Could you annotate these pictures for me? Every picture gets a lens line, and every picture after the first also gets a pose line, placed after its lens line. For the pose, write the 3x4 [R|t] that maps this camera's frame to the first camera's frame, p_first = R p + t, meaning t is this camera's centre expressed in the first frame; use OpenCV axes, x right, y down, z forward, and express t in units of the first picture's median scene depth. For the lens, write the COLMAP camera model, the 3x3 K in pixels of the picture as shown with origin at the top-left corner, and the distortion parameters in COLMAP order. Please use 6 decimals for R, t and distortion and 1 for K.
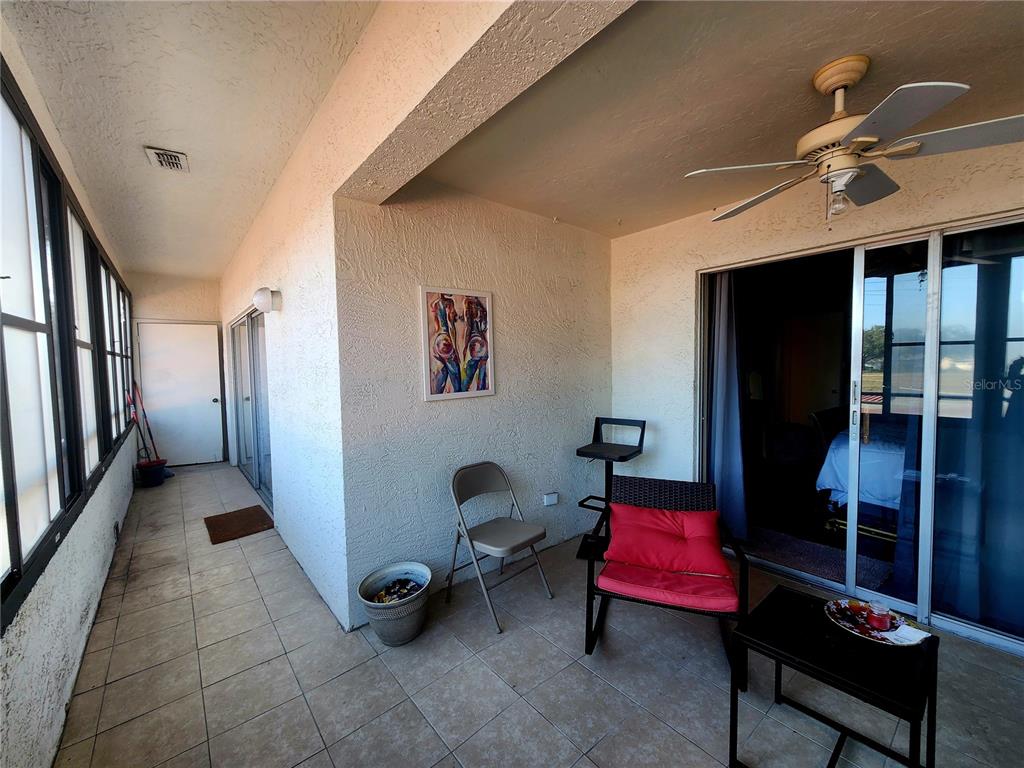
lens RADIAL K [[415.6, 0, 510.2], [0, 415.6, 384.8], [0, 0, 1]] dist [0.000138, -0.000790]
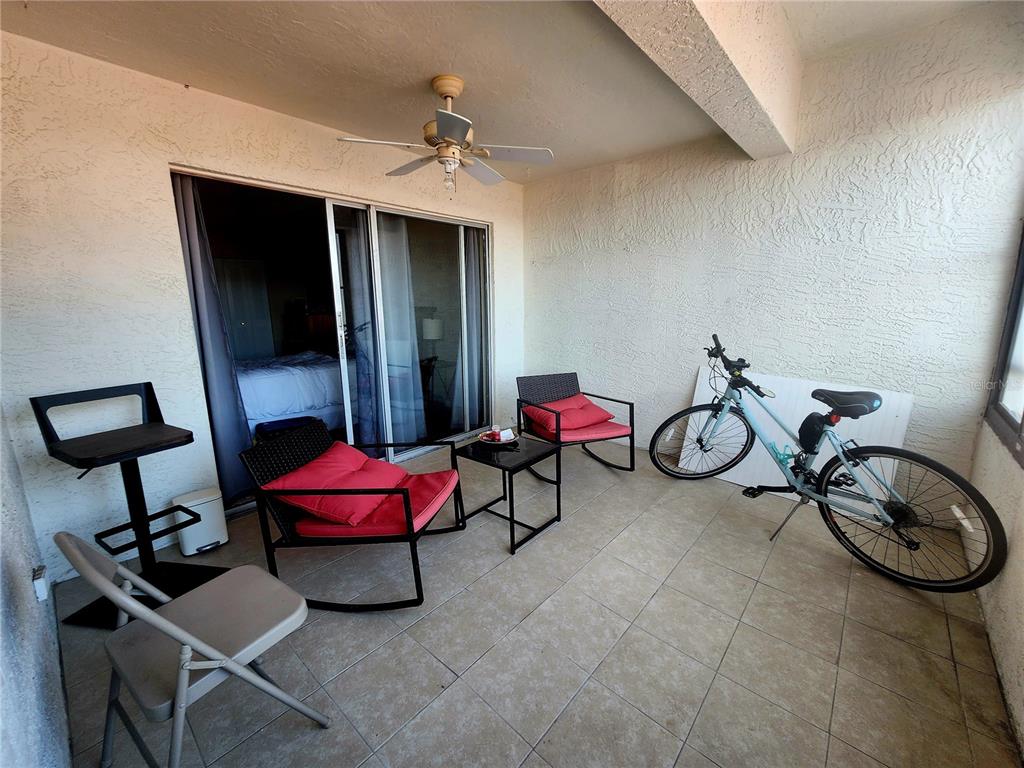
lens RADIAL K [[415.6, 0, 510.5], [0, 415.6, 385.6], [0, 0, 1]] dist [0.000138, -0.000790]
pose [[-0.154790, -0.178572, 0.971675, -0.514251], [0.057552, 0.980229, 0.189312, 0.000605], [-0.986270, 0.085225, -0.141452, 0.689871]]
